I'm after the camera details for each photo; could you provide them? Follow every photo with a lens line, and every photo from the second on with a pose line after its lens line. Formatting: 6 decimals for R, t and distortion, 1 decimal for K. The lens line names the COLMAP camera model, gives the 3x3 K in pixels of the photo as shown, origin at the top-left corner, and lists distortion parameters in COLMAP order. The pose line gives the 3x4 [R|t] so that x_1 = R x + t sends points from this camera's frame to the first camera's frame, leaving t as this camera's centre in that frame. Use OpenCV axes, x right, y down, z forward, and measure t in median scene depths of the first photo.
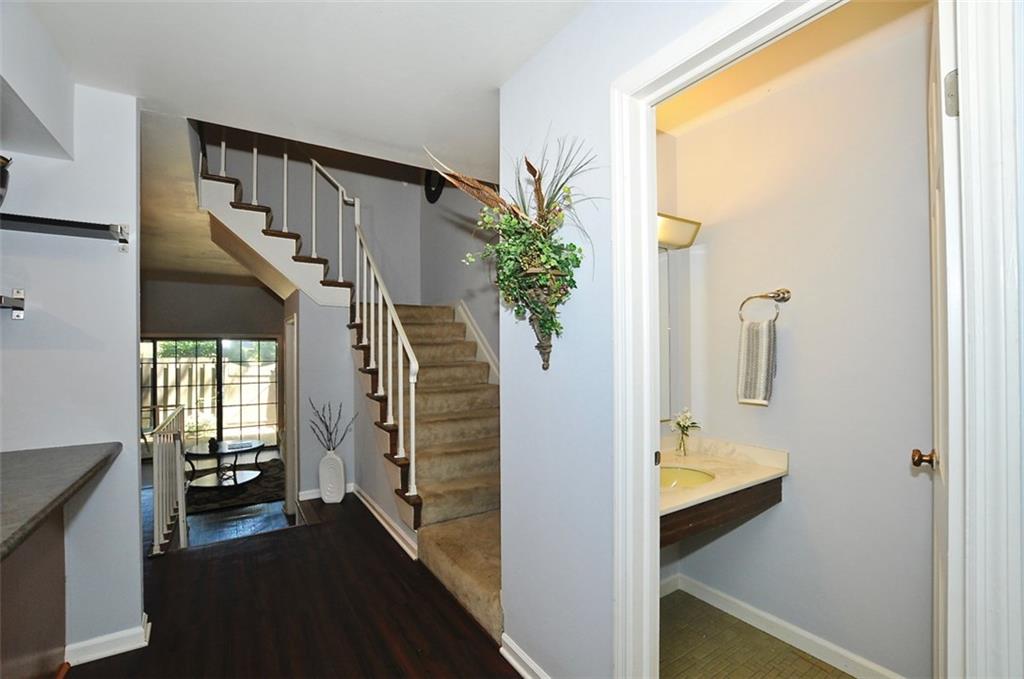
lens RADIAL K [[448.4, 0, 514.3], [0, 448.4, 346.4], [0, 0, 1]] dist [-0.036493, 0.006515]
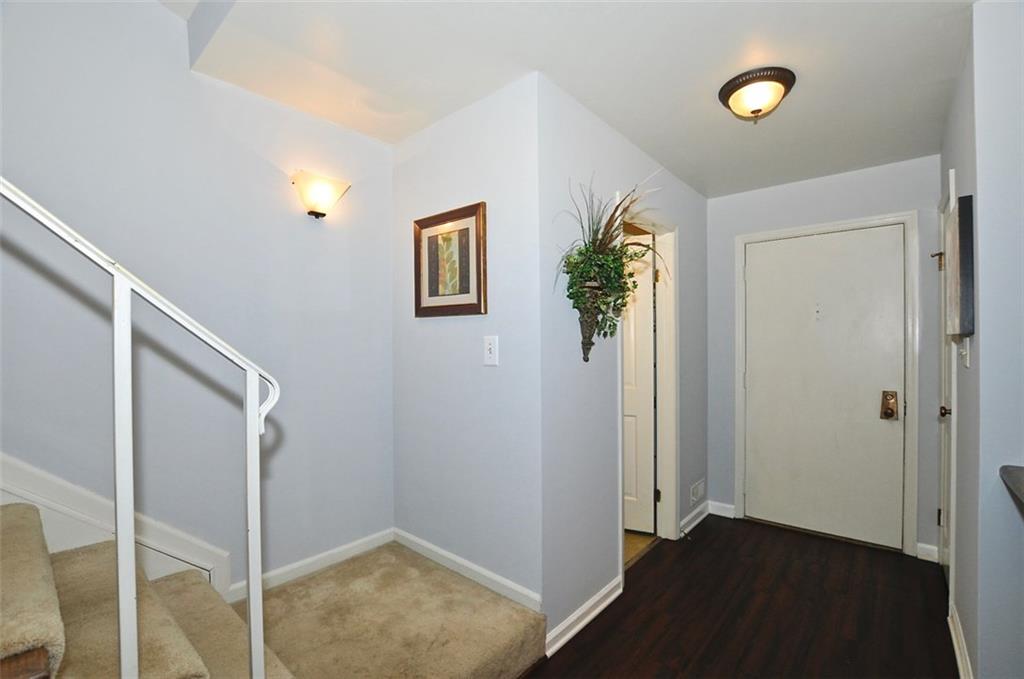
lens RADIAL K [[448.4, 0, 514.3], [0, 448.4, 346.4], [0, 0, 1]] dist [-0.036493, 0.006515]
pose [[-0.283882, 0.006850, 0.958835, -0.238339], [-0.001550, 0.999970, -0.007603, 0.004388], [-0.958858, -0.003645, -0.283863, 0.335536]]
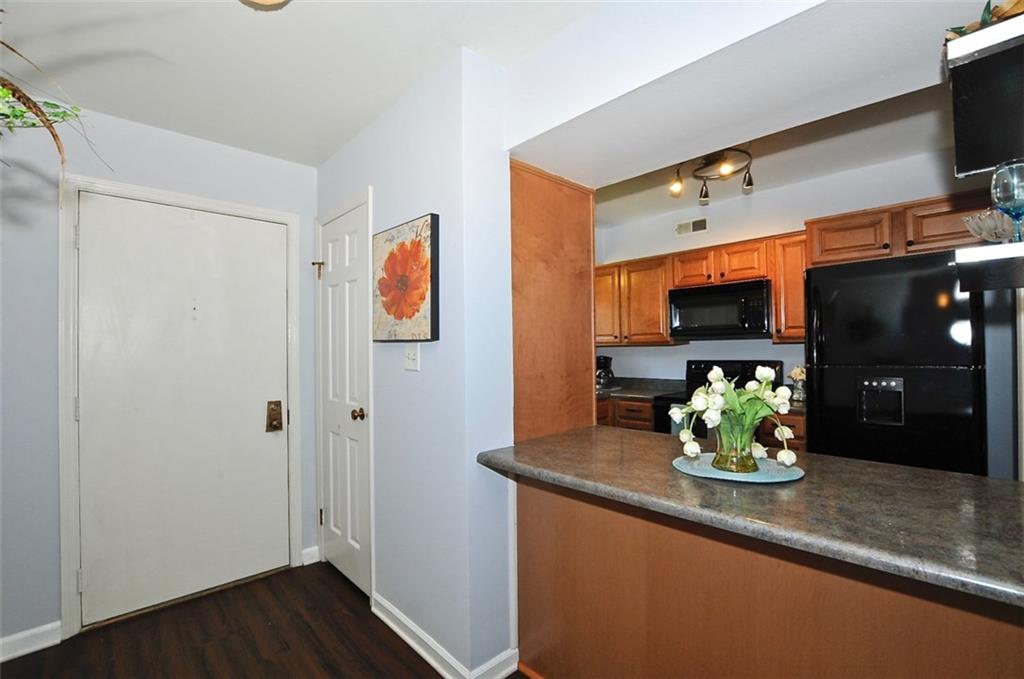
lens RADIAL K [[448.4, 0, 514.3], [0, 448.4, 346.4], [0, 0, 1]] dist [-0.036493, 0.006515]
pose [[-0.981734, 0.013346, -0.189792, -0.093066], [0.015826, 0.999808, -0.011555, 0.003199], [0.189602, -0.014348, -0.981756, 0.304506]]
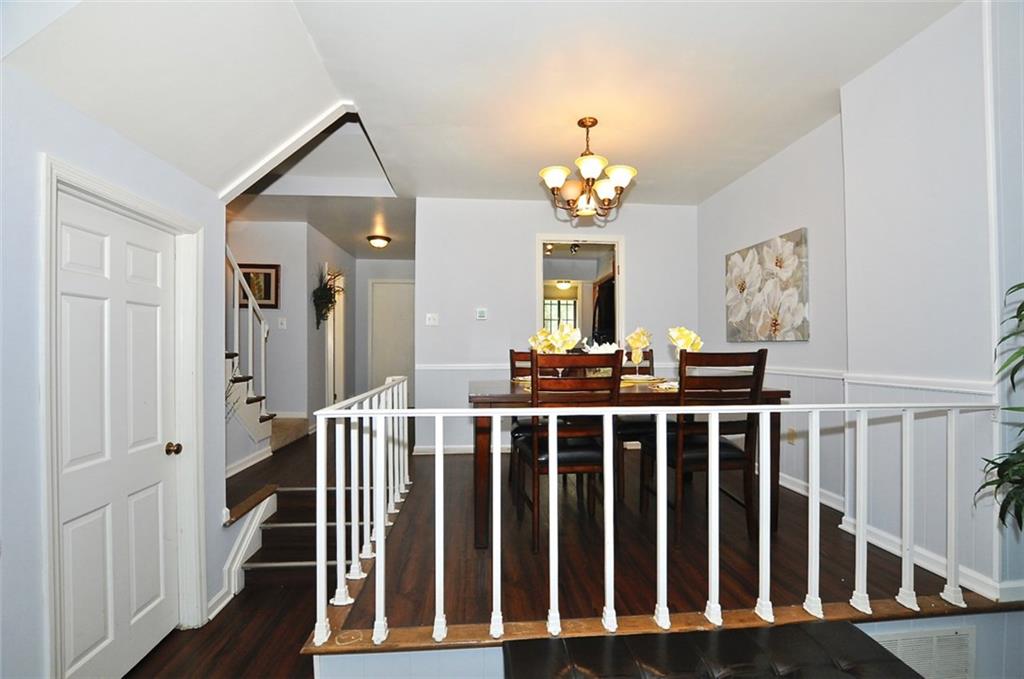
lens RADIAL K [[448.4, 0, 514.3], [0, 448.4, 346.4], [0, 0, 1]] dist [-0.036493, 0.006515]
pose [[-0.887797, 0.008419, 0.460158, -0.608175], [0.003604, 0.999929, -0.011343, 0.049528], [-0.460221, -0.008412, -0.887765, 0.718496]]
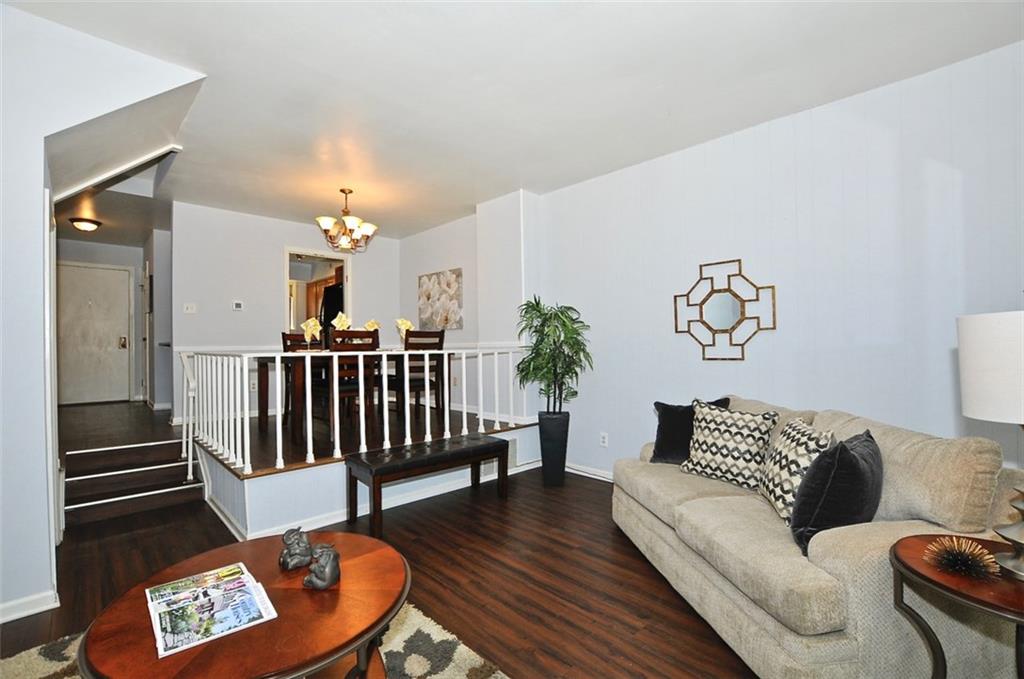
lens RADIAL K [[448.4, 0, 514.3], [0, 448.4, 346.4], [0, 0, 1]] dist [-0.036493, 0.006515]
pose [[-0.976968, 0.015690, -0.212809, -0.583728], [0.016735, 0.999855, -0.003113, 0.075260], [0.212730, -0.006603, -0.977089, 1.004723]]
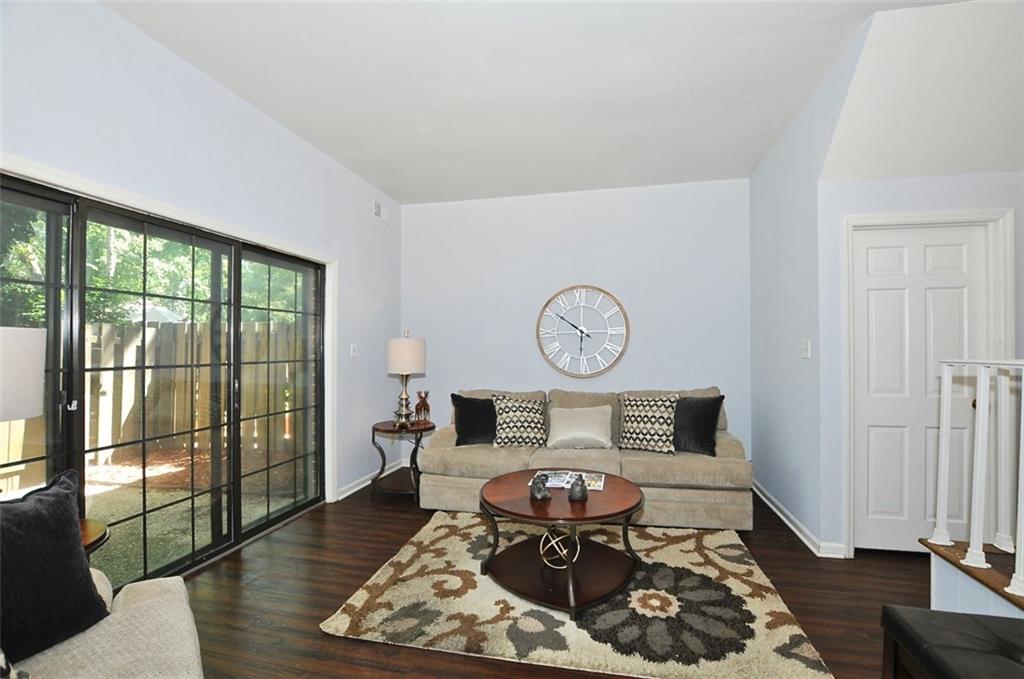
lens RADIAL K [[448.4, 0, 514.3], [0, 448.4, 346.4], [0, 0, 1]] dist [-0.036493, 0.006515]
pose [[0.718256, 0.011328, 0.695687, -0.781693], [-0.009331, 0.999934, -0.006649, 0.073039], [-0.695717, -0.001715, 0.718314, 0.572615]]
